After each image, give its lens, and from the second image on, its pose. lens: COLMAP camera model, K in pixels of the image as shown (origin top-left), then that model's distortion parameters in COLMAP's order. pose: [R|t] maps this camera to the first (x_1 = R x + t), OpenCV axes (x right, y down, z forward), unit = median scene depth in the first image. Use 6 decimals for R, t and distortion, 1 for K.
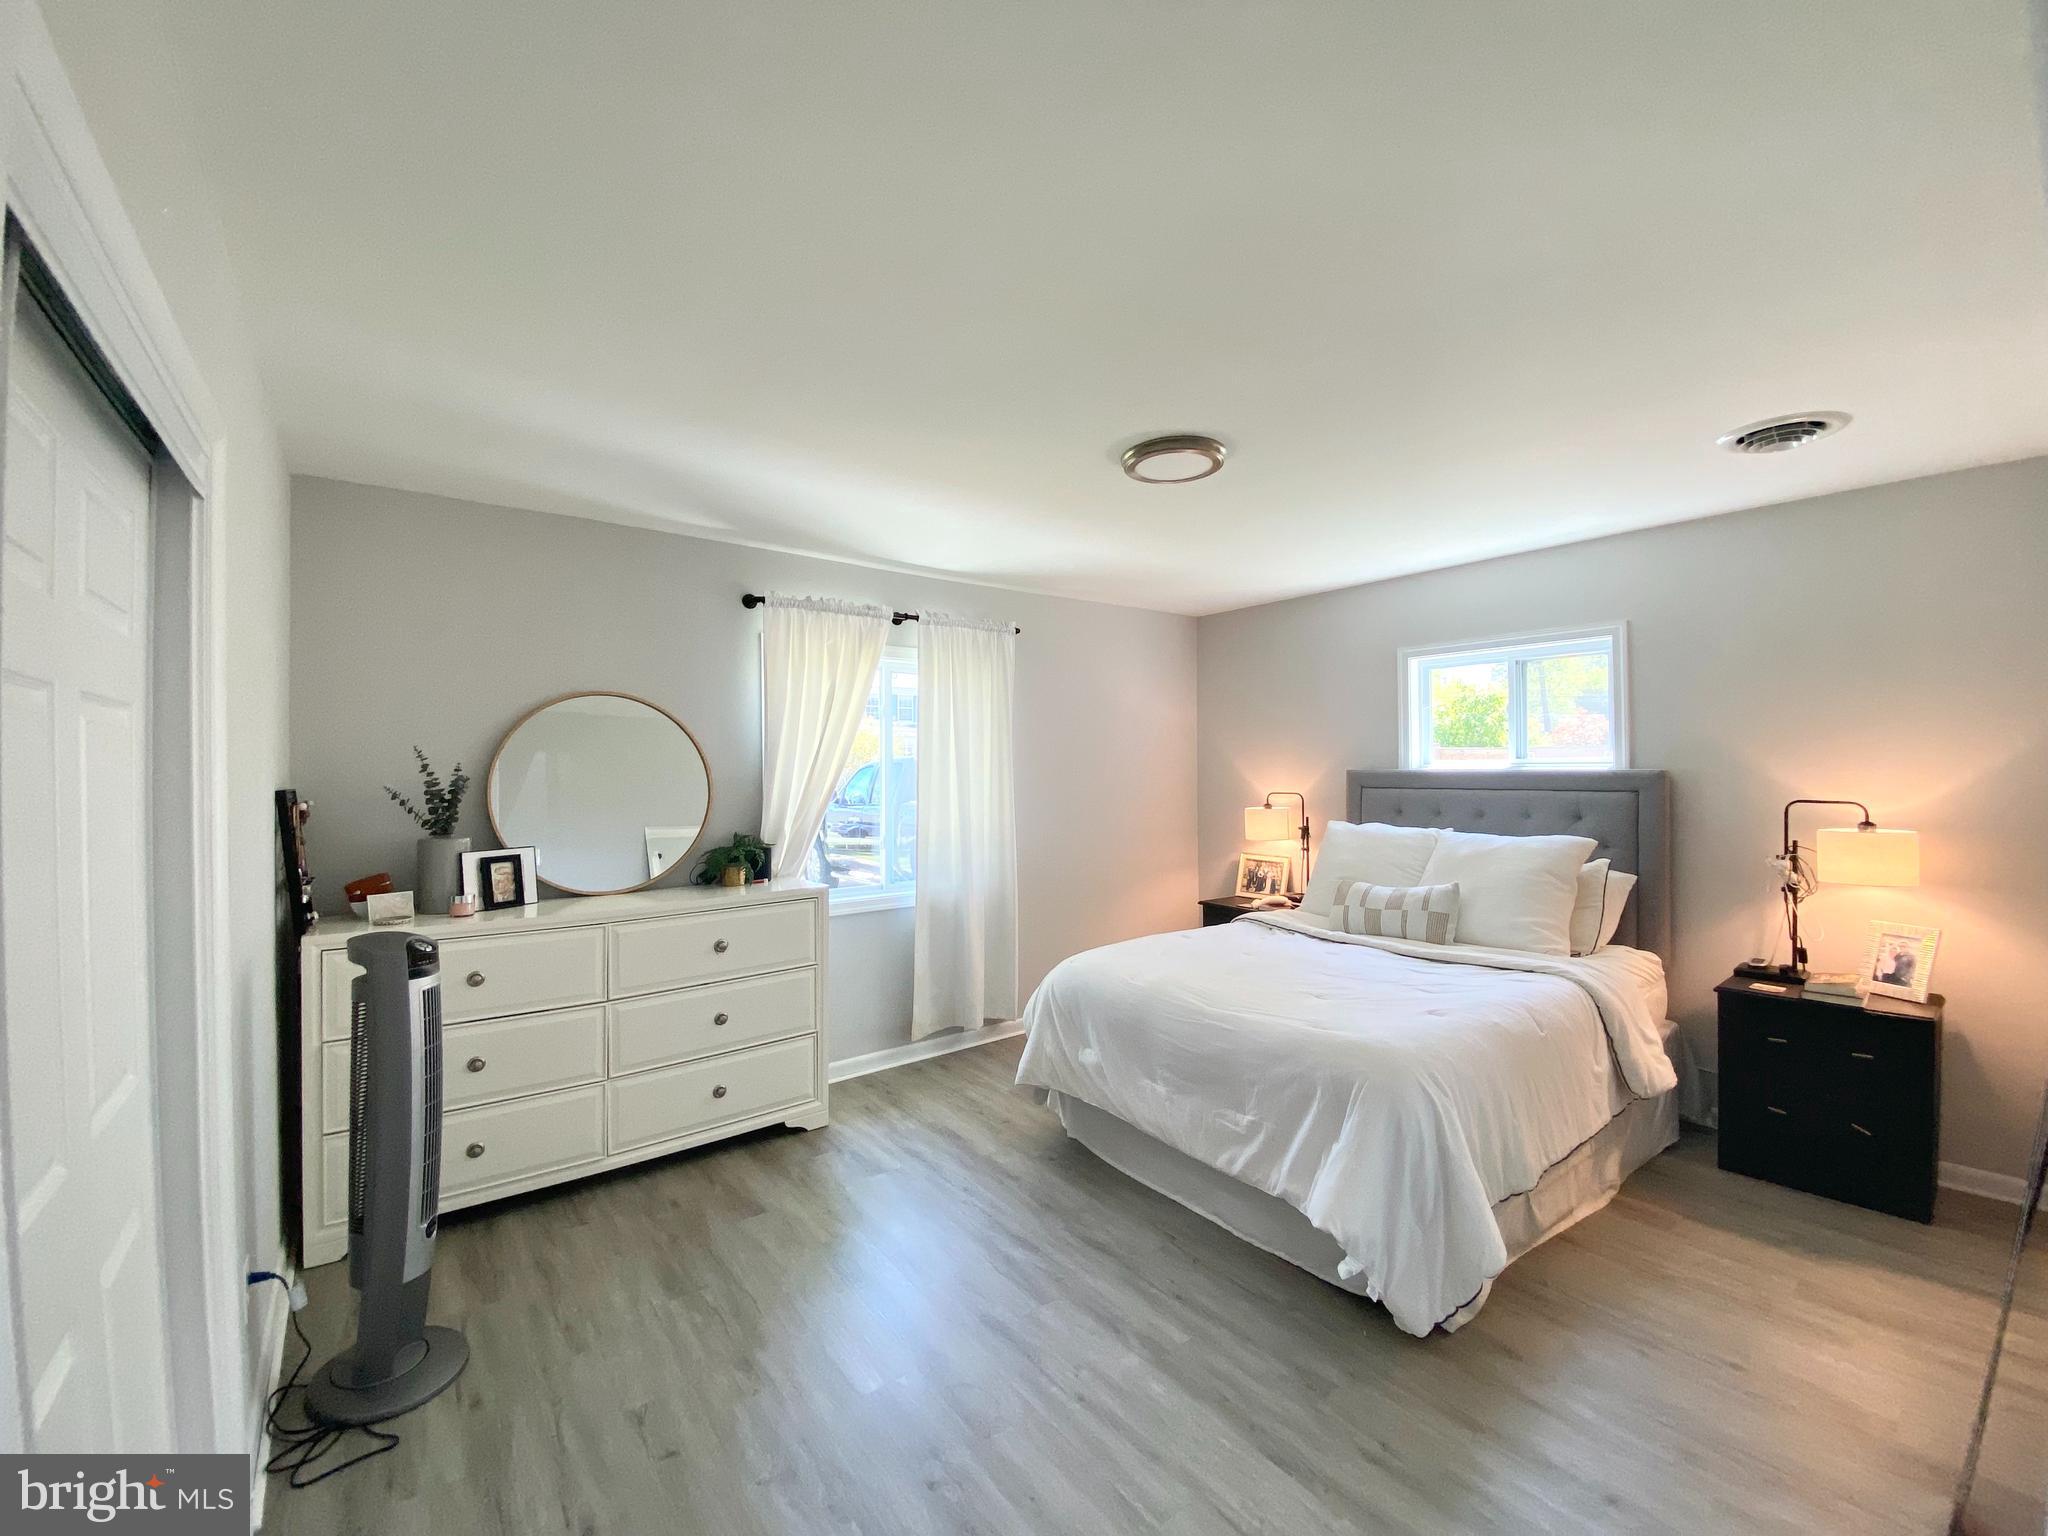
lens RADIAL K [[823.8, 0, 1024.0], [0, 823.8, 768.0], [0, 0, 1]] dist [0.027071, -0.028177]
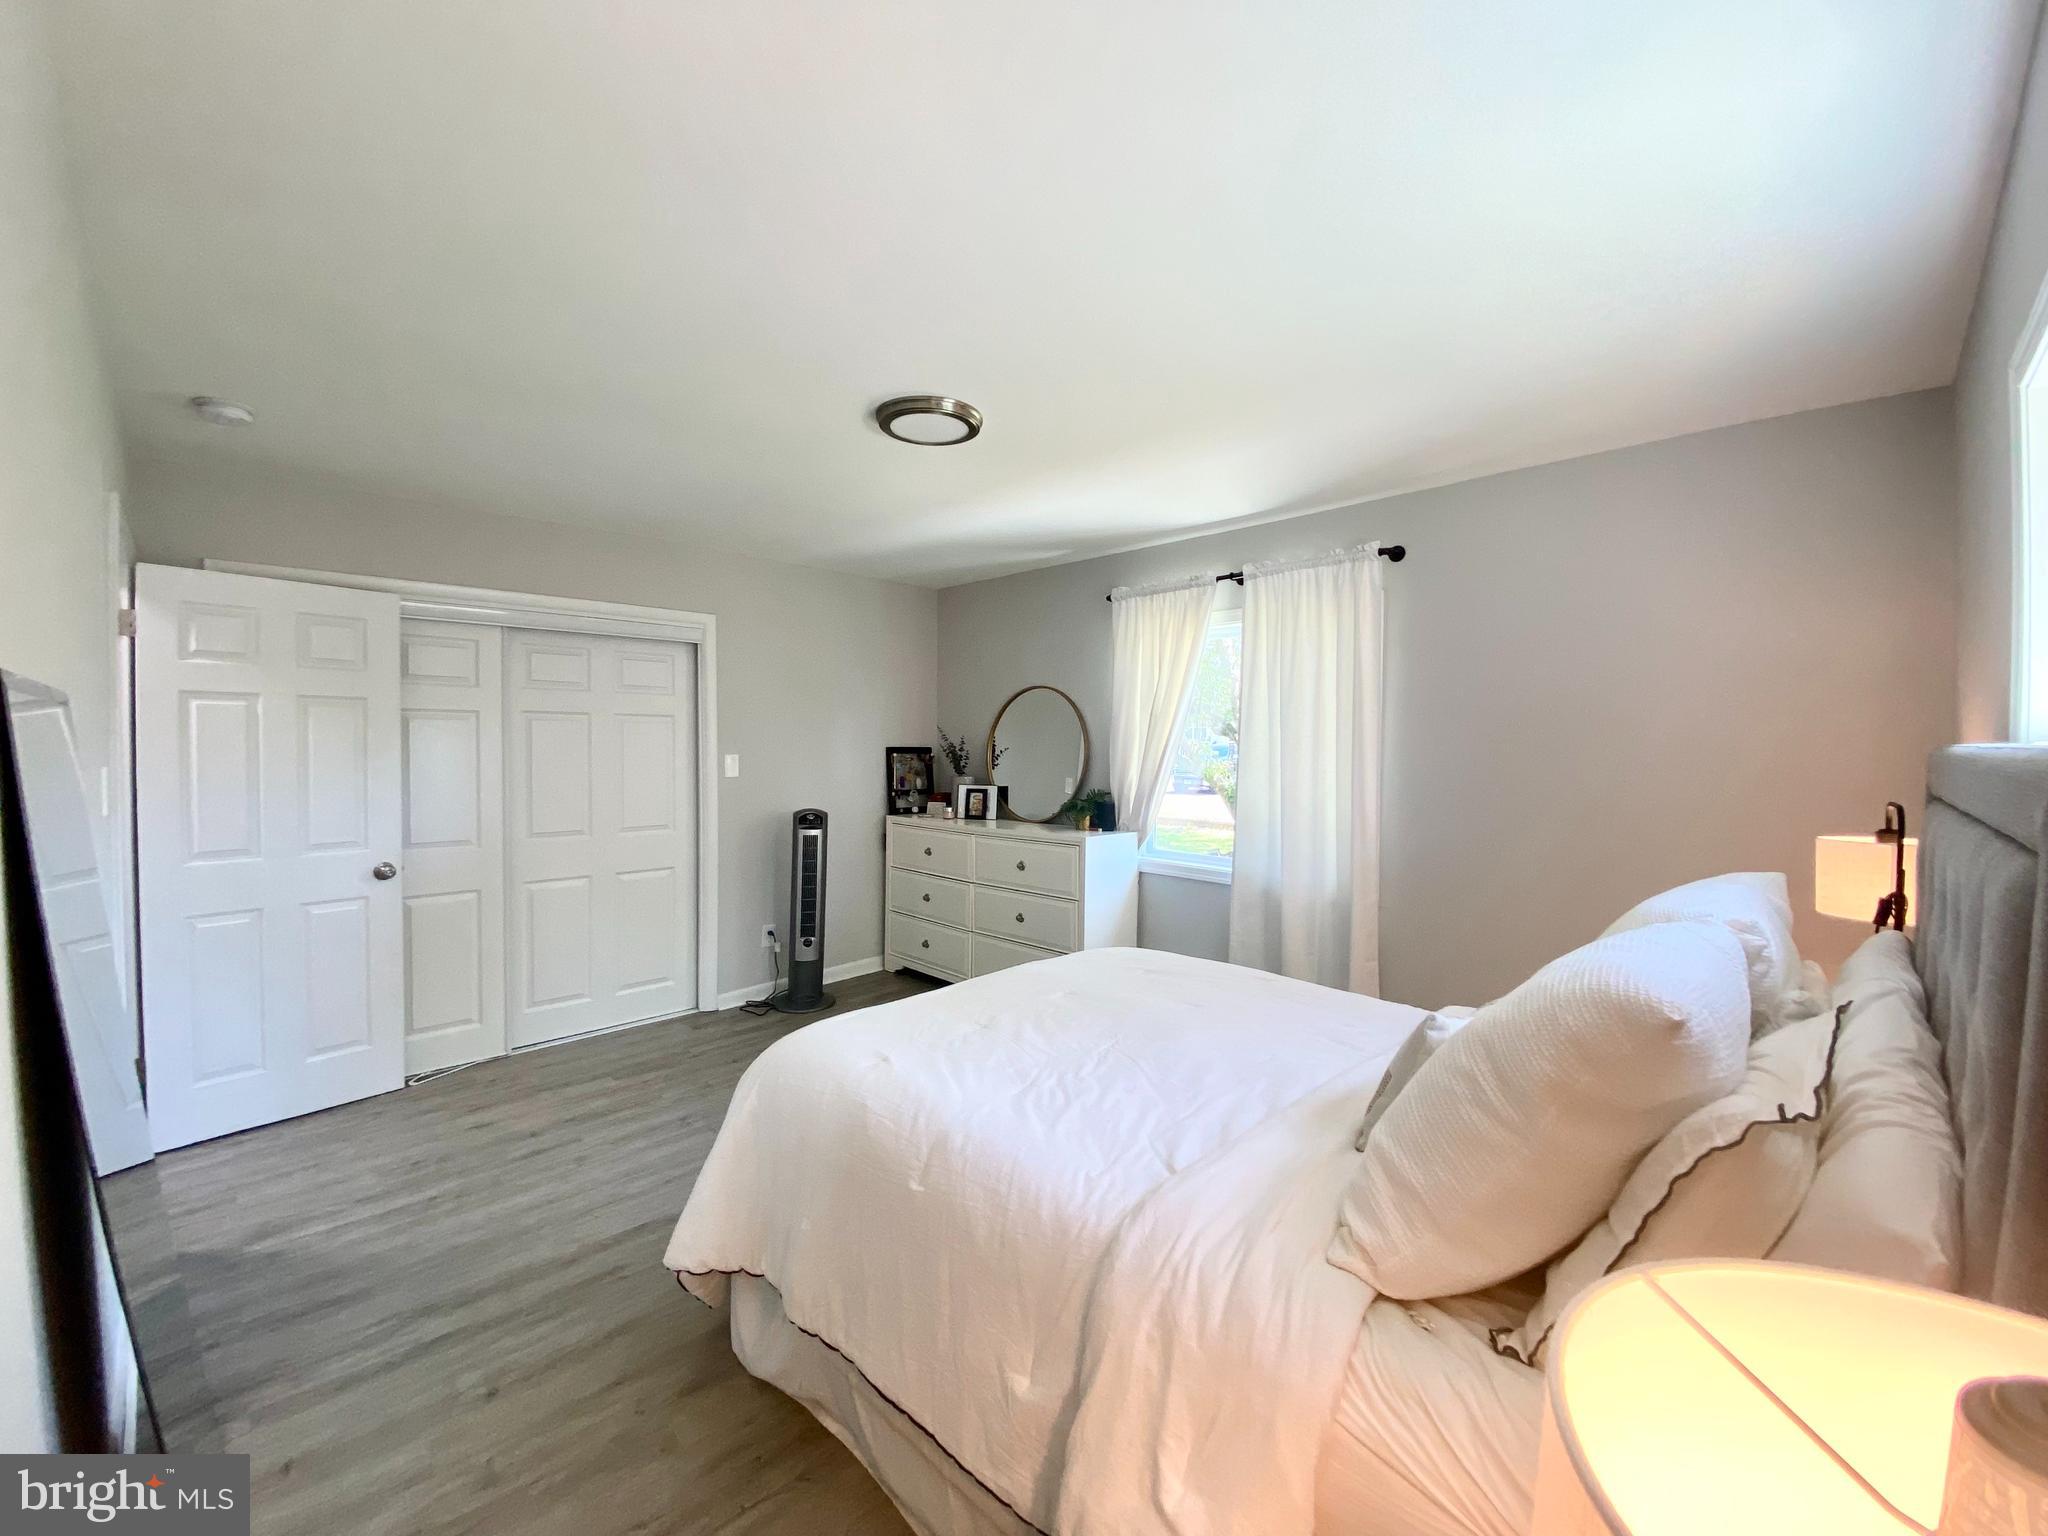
lens RADIAL K [[823.8, 0, 1024.0], [0, 823.8, 768.0], [0, 0, 1]] dist [0.027071, -0.028177]
pose [[0.140257, 0.033110, -0.989561, 1.030129], [-0.005522, 0.999451, 0.032659, 0.008383], [0.990100, 0.000884, 0.140363, 0.846287]]
